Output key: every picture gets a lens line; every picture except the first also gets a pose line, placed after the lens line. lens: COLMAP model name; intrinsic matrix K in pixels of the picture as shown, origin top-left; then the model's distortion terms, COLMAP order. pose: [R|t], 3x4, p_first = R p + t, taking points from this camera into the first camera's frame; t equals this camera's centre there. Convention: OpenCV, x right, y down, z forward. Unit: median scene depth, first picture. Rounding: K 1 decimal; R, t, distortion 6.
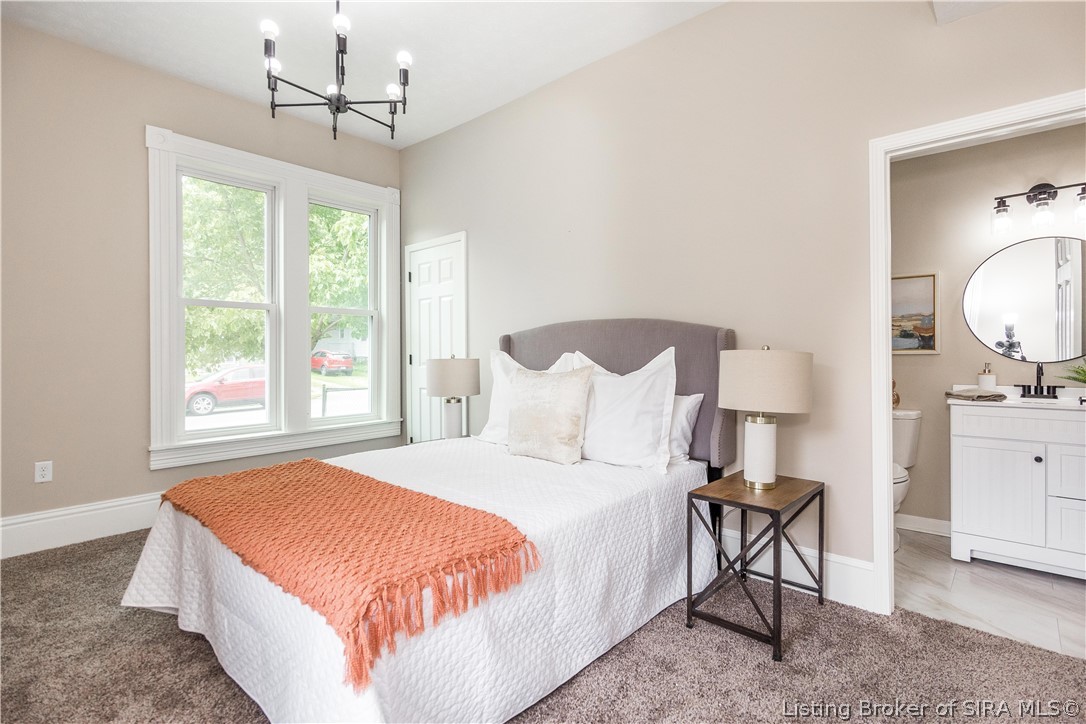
lens RADIAL K [[516.6, 0, 565.3], [0, 516.6, 351.0], [0, 0, 1]] dist [0.003734, 0.000116]
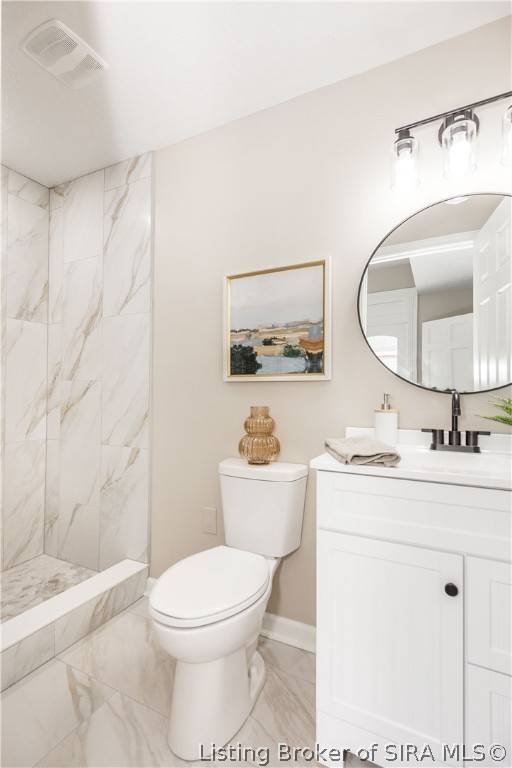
lens RADIAL K [[365.3, 0, 253.9], [0, 365.3, 381.4], [0, 0, 1]] dist [0.003734, 0.000116]
pose [[0.974700, 0.014977, 0.223015, 0.576560], [-0.011231, 0.999774, -0.018054, 0.018612], [-0.223235, 0.015092, 0.974648, 0.621313]]
